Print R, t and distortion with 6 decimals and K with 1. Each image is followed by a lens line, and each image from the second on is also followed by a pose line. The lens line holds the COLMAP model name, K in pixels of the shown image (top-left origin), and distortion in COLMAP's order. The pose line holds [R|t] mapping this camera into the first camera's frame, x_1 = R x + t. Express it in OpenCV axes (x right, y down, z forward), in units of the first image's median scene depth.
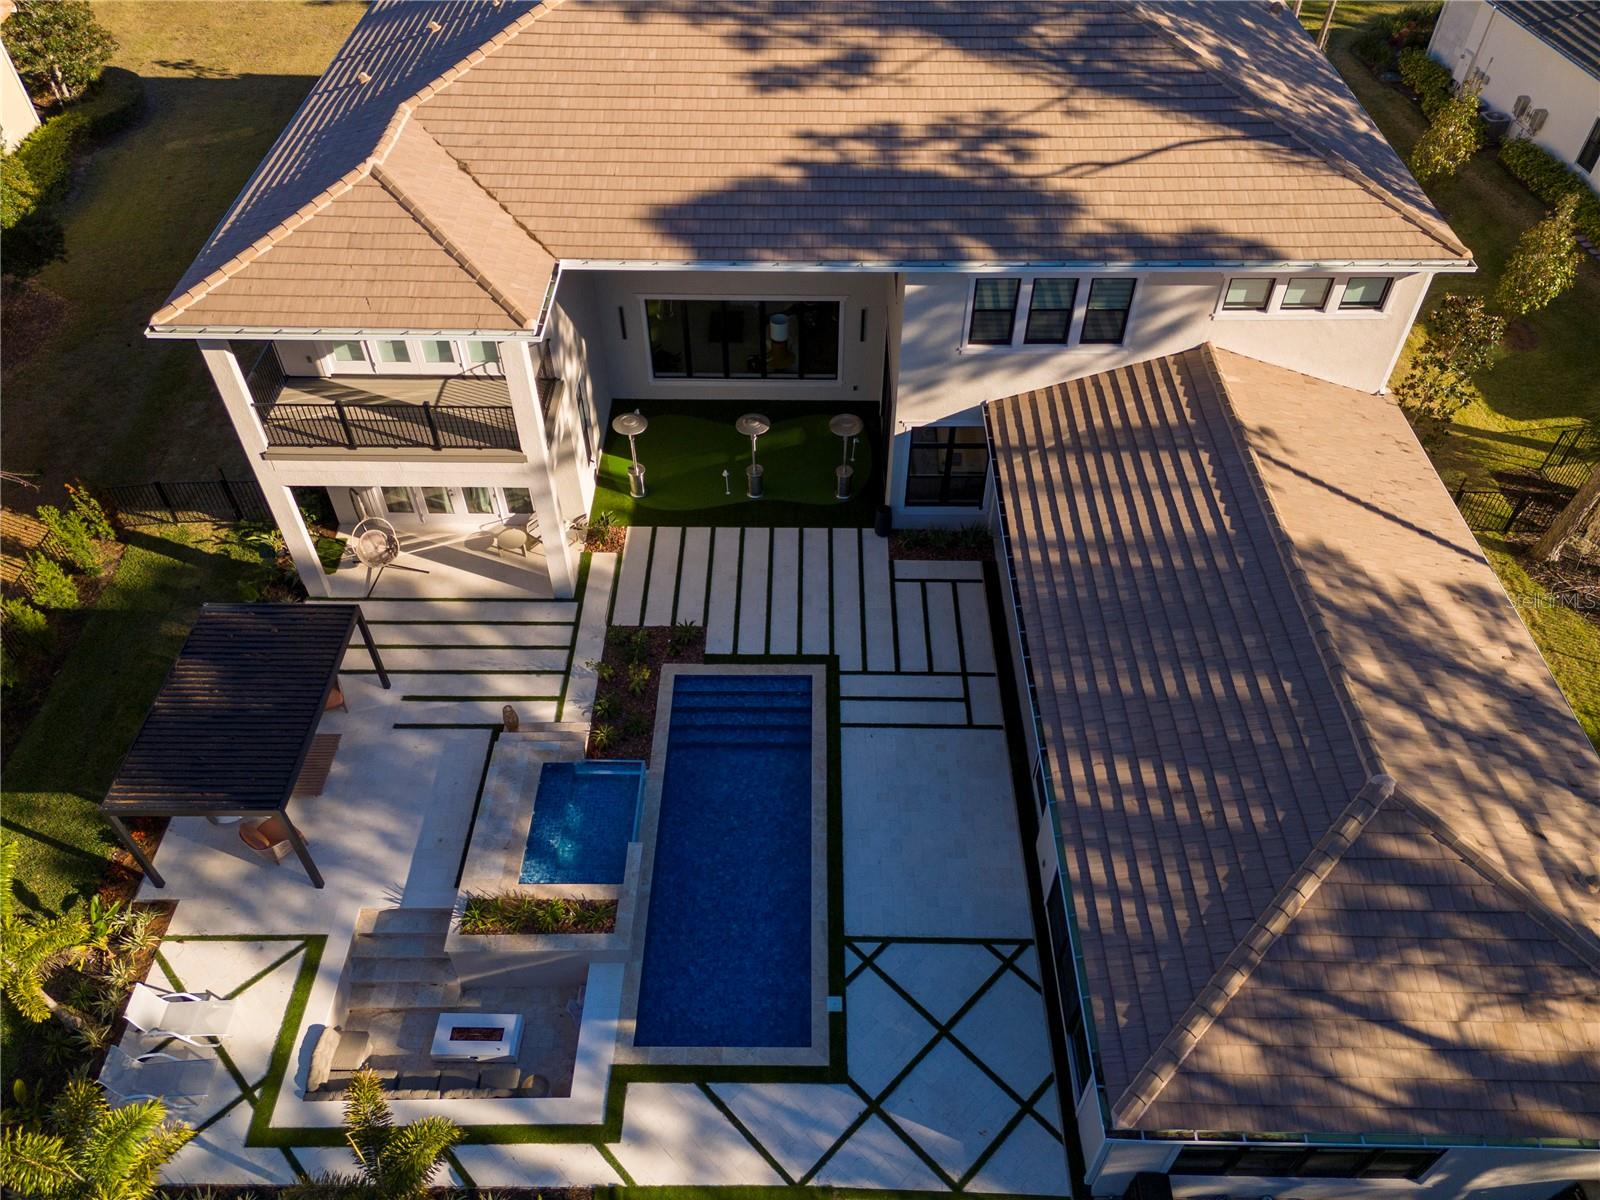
lens RADIAL K [[1170.9, 0, 800.0], [0, 1170.9, 600.0], [0, 0, 1]] dist [0.077209, -0.077216]
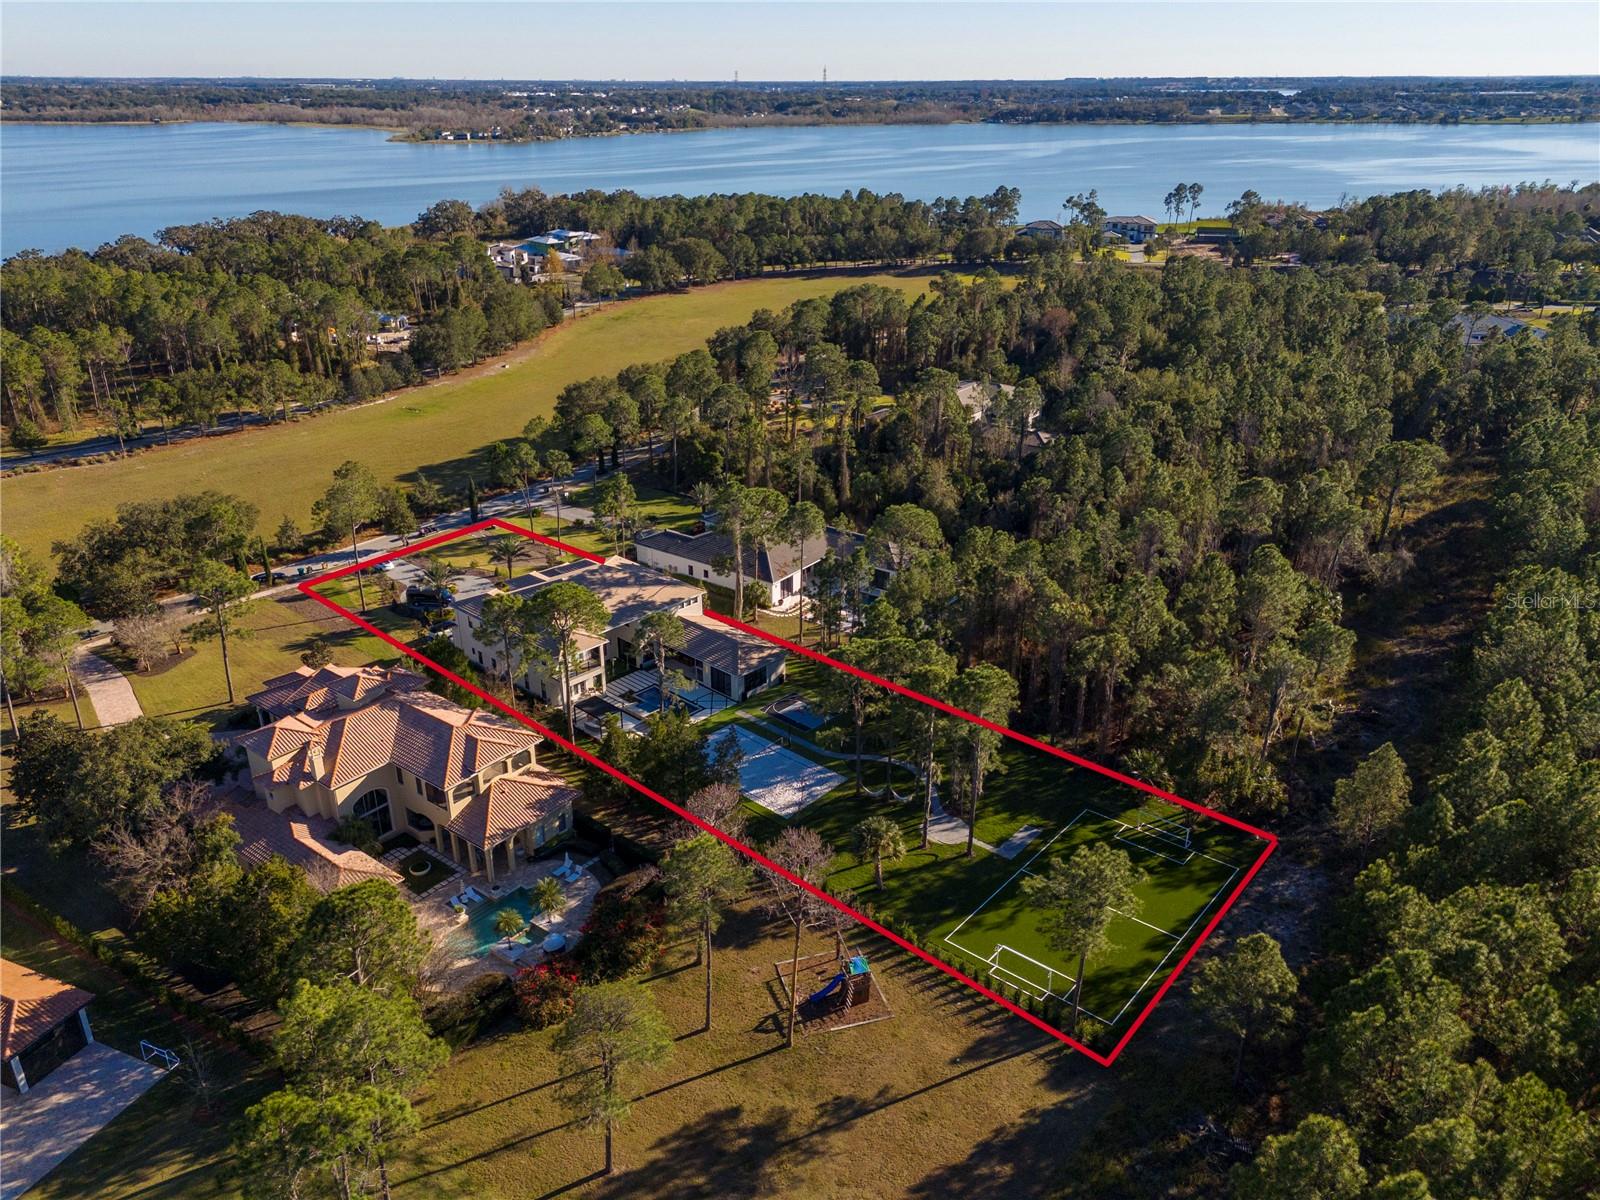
lens RADIAL K [[1170.9, 0, 800.0], [0, 1170.9, 600.0], [0, 0, 1]] dist [0.077209, -0.077216]
pose [[0.678310, -0.299718, 0.670869, -3.324263], [0.529635, 0.832284, -0.163678, 1.059934], [-0.509296, 0.466340, 0.723287, -3.799449]]
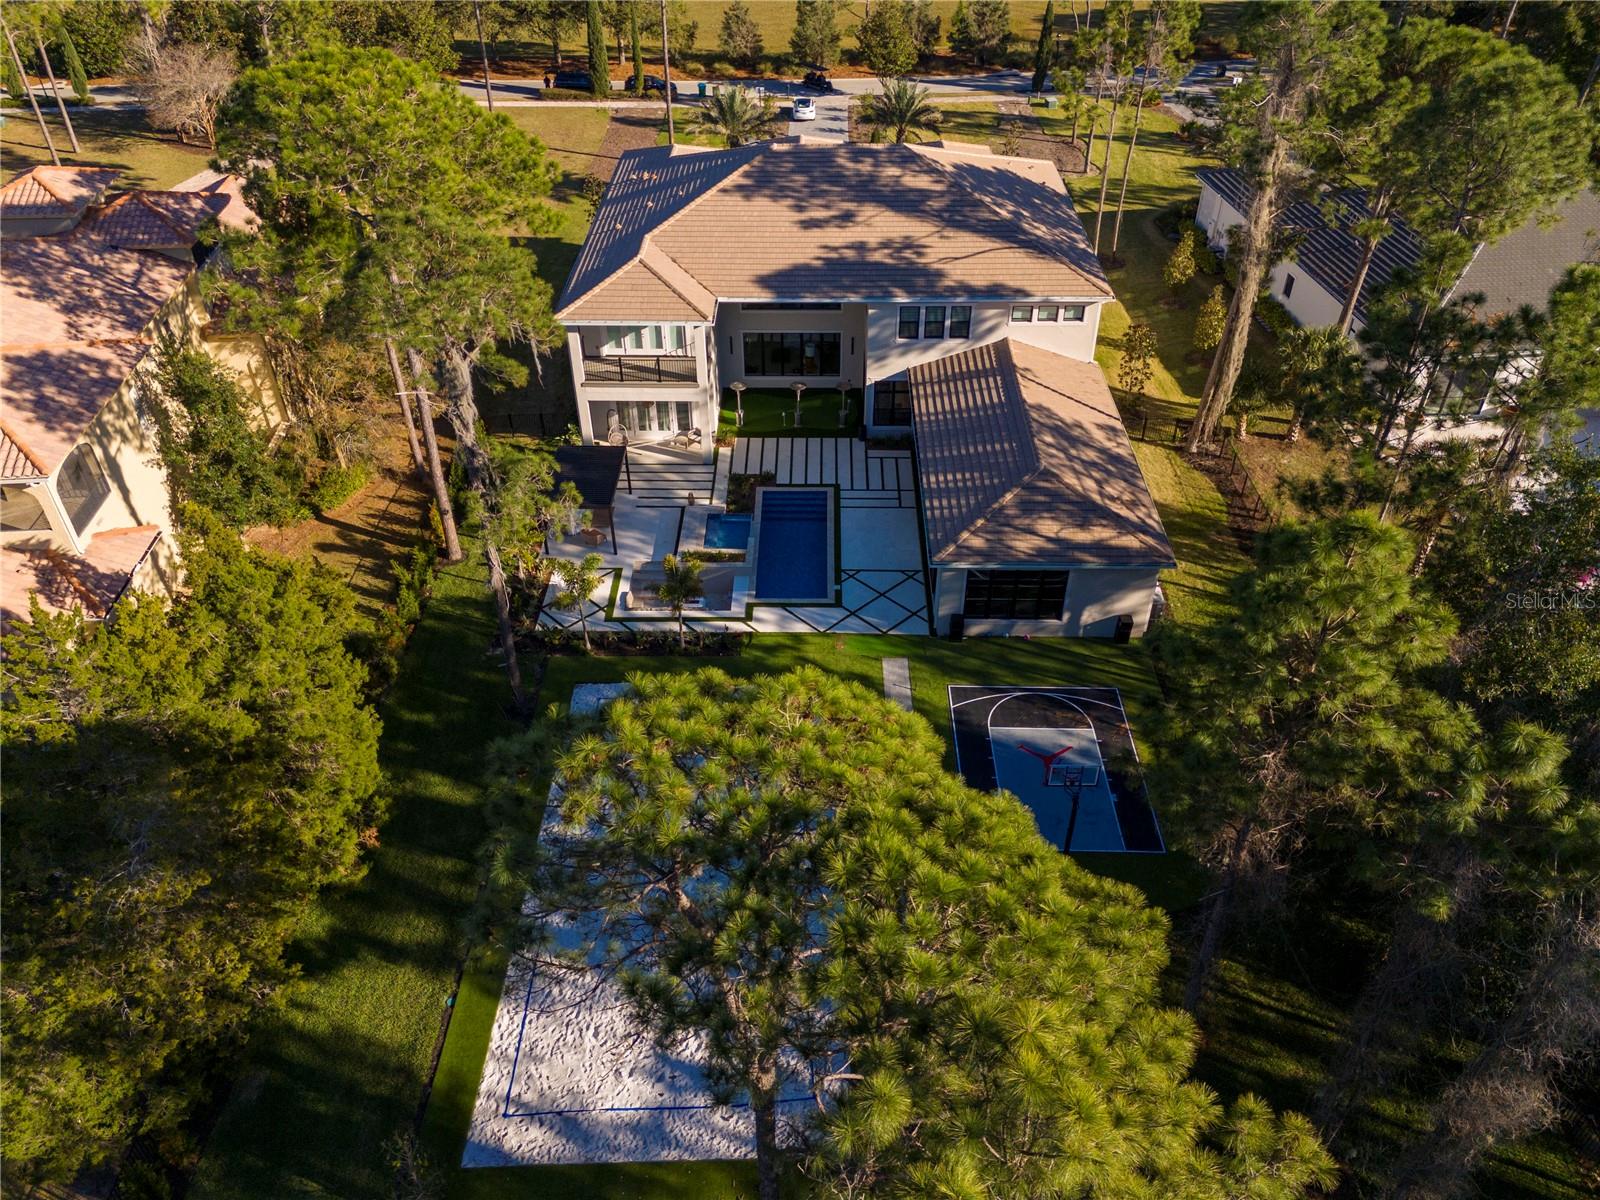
lens RADIAL K [[1145.7, 0, 800.0], [0, 1145.7, 600.0], [0, 0, 1]] dist [0.141461, -0.337786]
pose [[0.999949, 0.000558, -0.010071, -0.019130], [-0.001895, 0.991088, -0.133196, 0.567927], [0.009907, 0.133208, 0.991039, -1.096621]]
